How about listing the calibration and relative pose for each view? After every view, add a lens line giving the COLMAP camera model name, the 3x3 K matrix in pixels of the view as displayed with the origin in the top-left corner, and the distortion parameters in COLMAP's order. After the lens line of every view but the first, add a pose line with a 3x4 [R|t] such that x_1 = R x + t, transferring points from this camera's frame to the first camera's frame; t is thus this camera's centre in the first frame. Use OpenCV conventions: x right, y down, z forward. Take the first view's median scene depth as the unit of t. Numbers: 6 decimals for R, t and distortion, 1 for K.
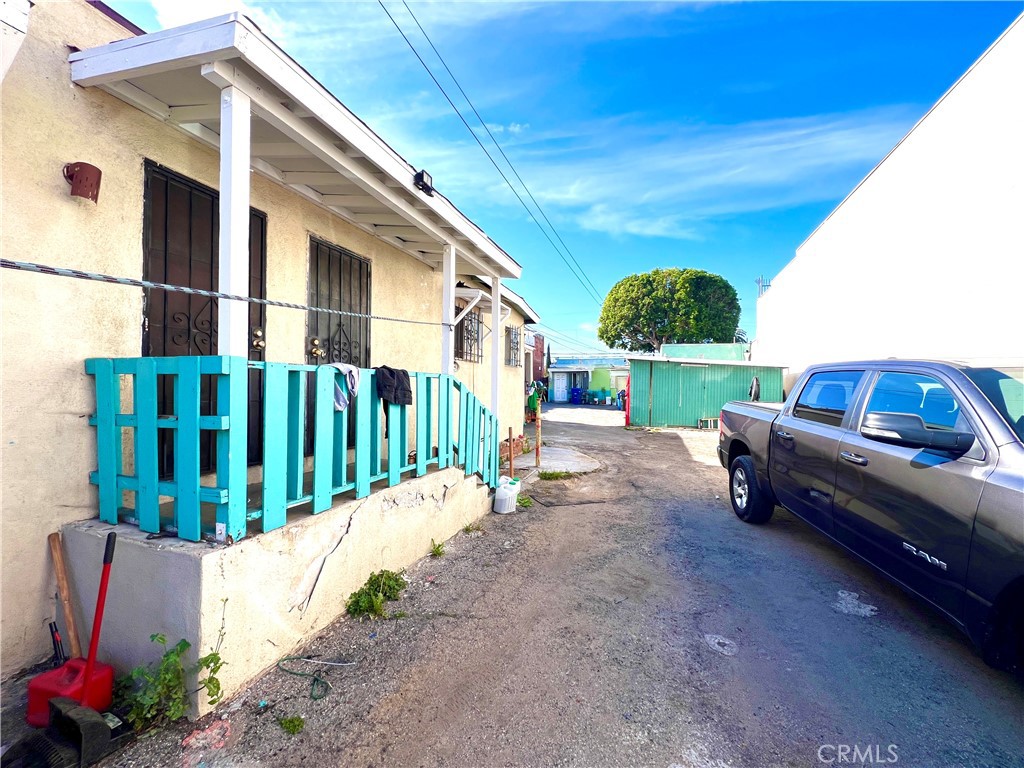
lens RADIAL K [[406.2, 0, 512.6], [0, 406.2, 384.5], [0, 0, 1]] dist [-0.000299, 0.000045]
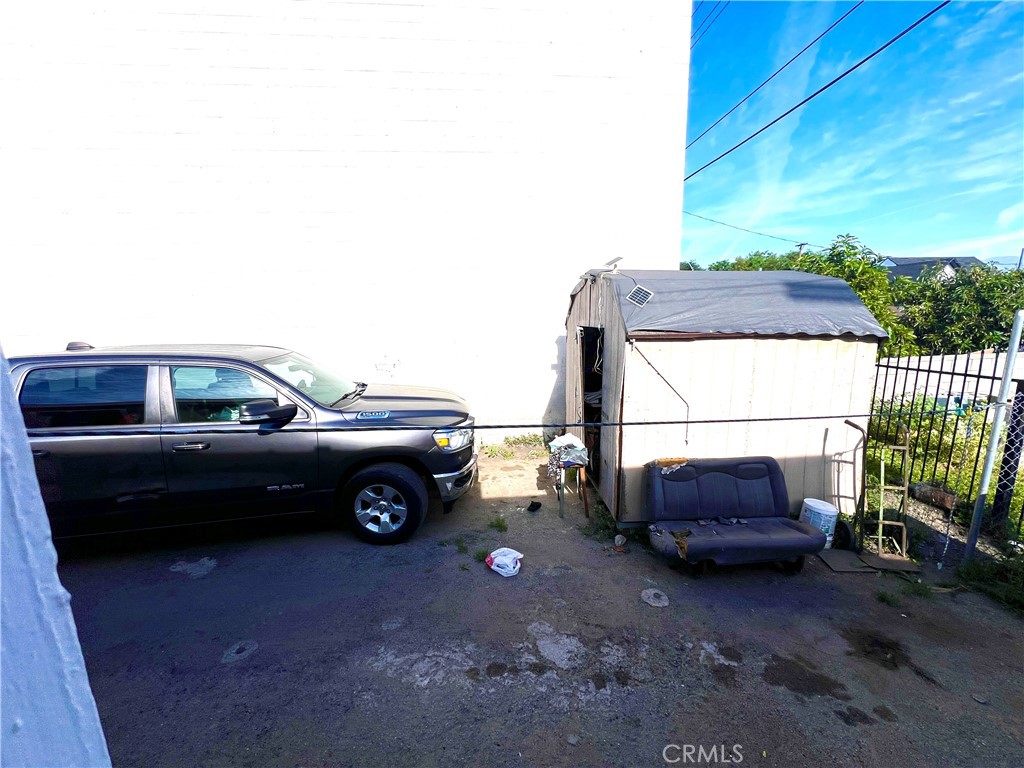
lens RADIAL K [[406.2, 0, 513.5], [0, 406.2, 383.6], [0, 0, 1]] dist [-0.000299, 0.000045]
pose [[-0.416185, -0.170248, 0.893200, -0.617642], [0.010389, 0.981361, 0.191893, -0.237186], [-0.909220, 0.089143, -0.406659, 0.752768]]
